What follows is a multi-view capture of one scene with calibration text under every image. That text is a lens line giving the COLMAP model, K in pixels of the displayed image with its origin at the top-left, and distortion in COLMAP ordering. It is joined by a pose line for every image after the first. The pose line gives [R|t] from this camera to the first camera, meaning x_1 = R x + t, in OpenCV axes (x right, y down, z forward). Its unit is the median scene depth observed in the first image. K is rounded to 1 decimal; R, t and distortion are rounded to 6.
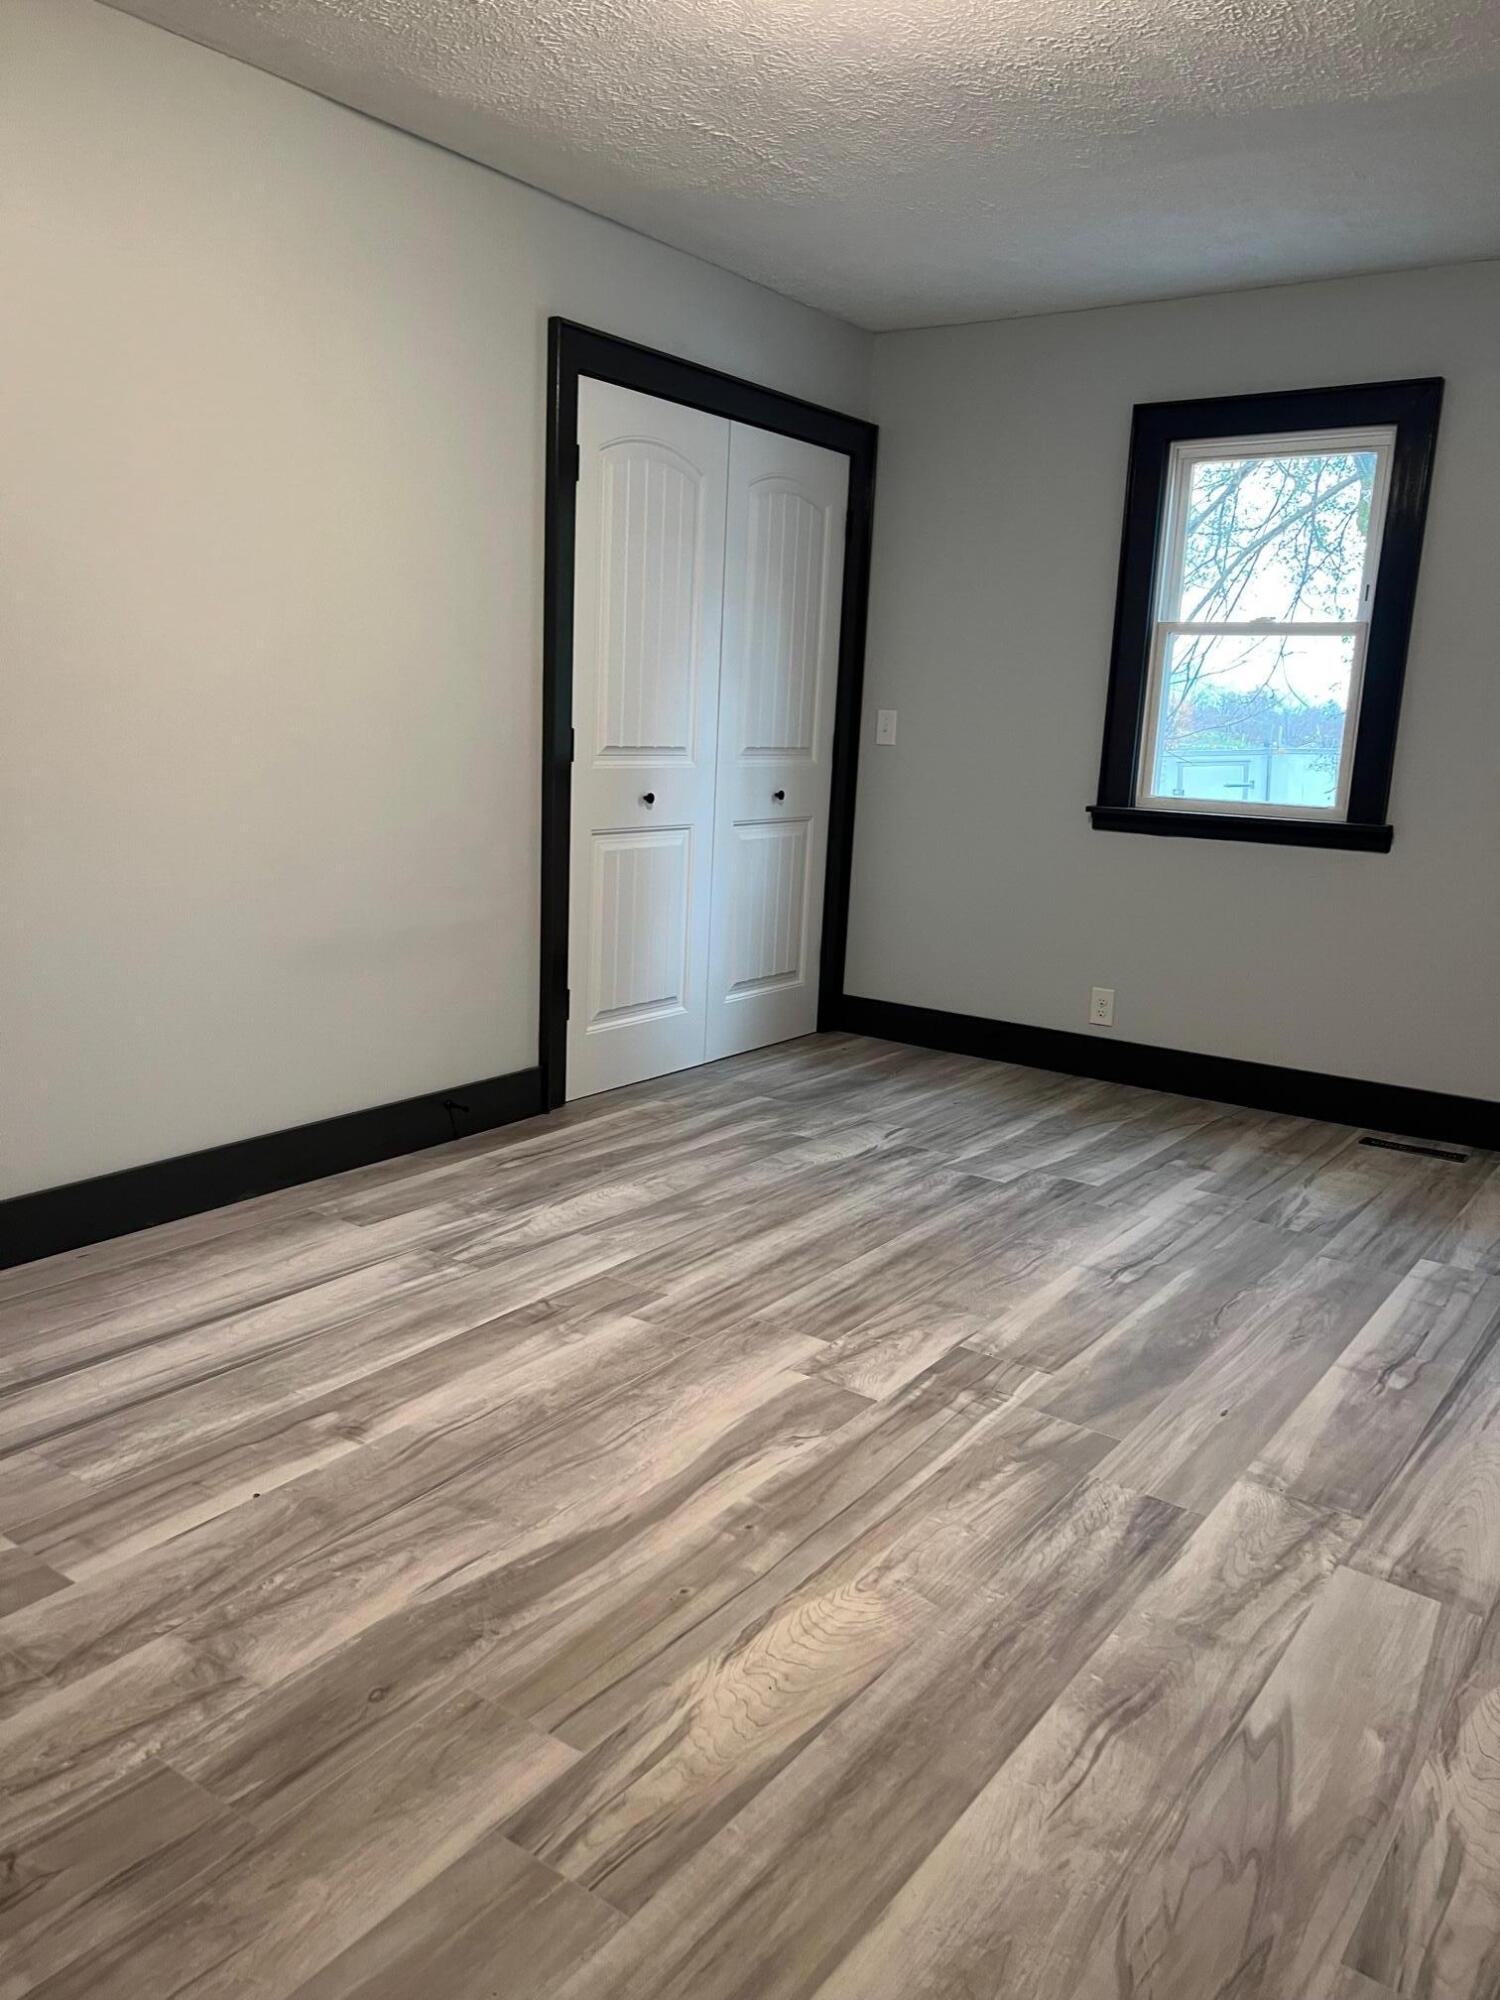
lens RADIAL K [[1486.0, 0, 750.0], [0, 1486.0, 1000.0], [0, 0, 1]] dist [0.062641, -0.061108]
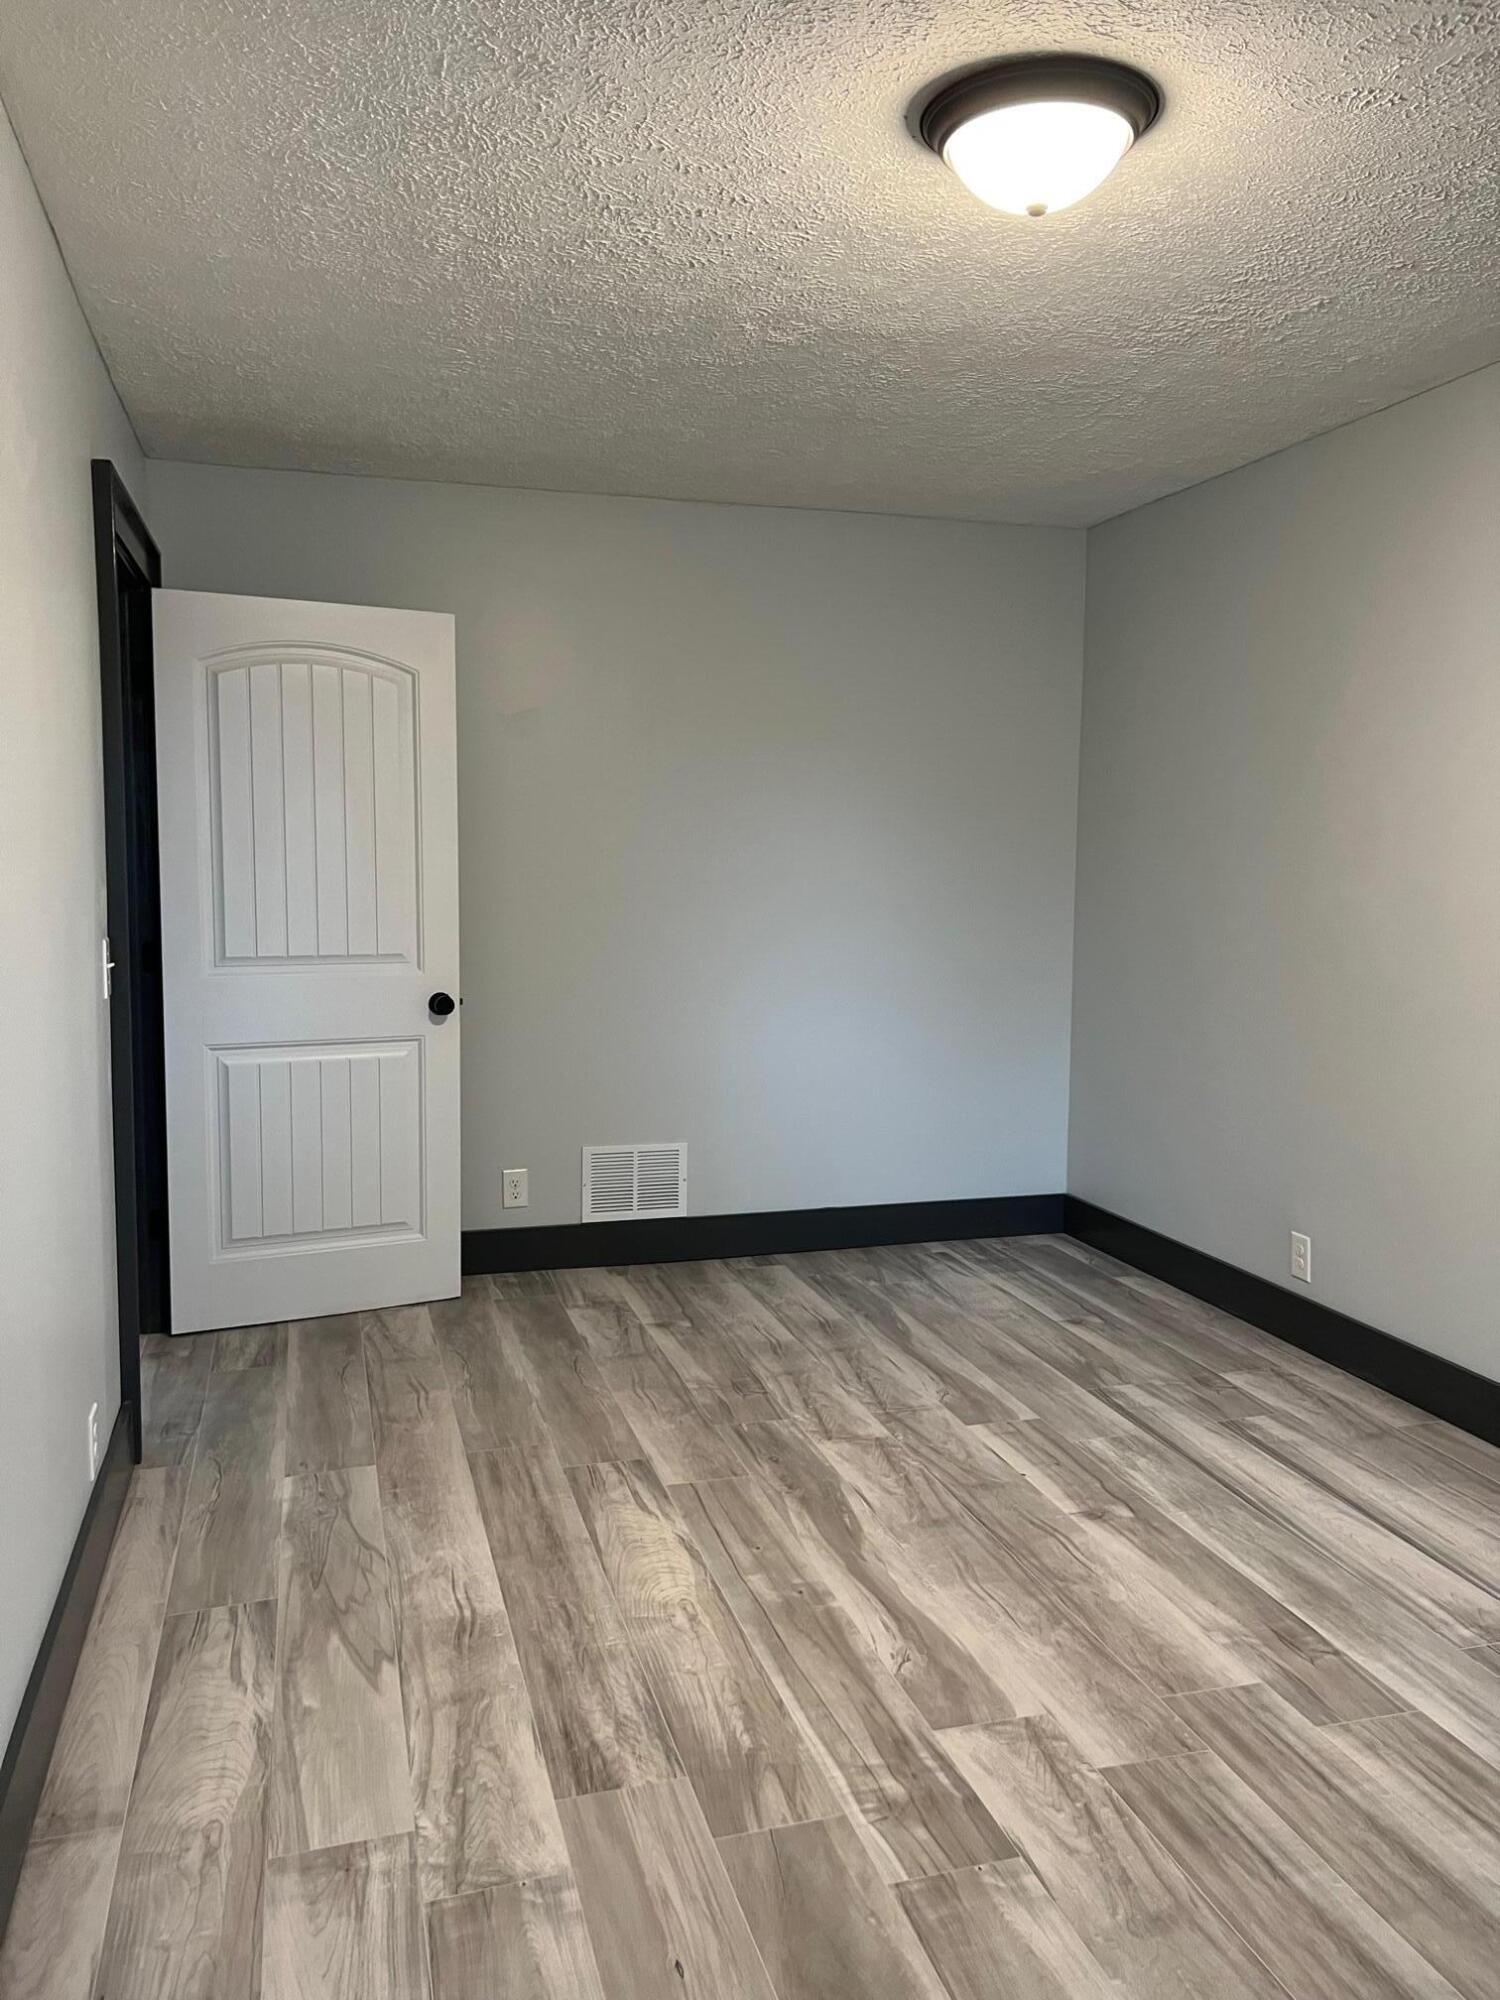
lens RADIAL K [[1495.8, 0, 750.0], [0, 1495.8, 1000.0], [0, 0, 1]] dist [0.042077, -0.001394]
pose [[-0.610956, 0.034685, -0.790904, 1.003510], [-0.185092, 0.965093, 0.185303, -0.345107], [0.769723, 0.259602, -0.583210, 1.590603]]
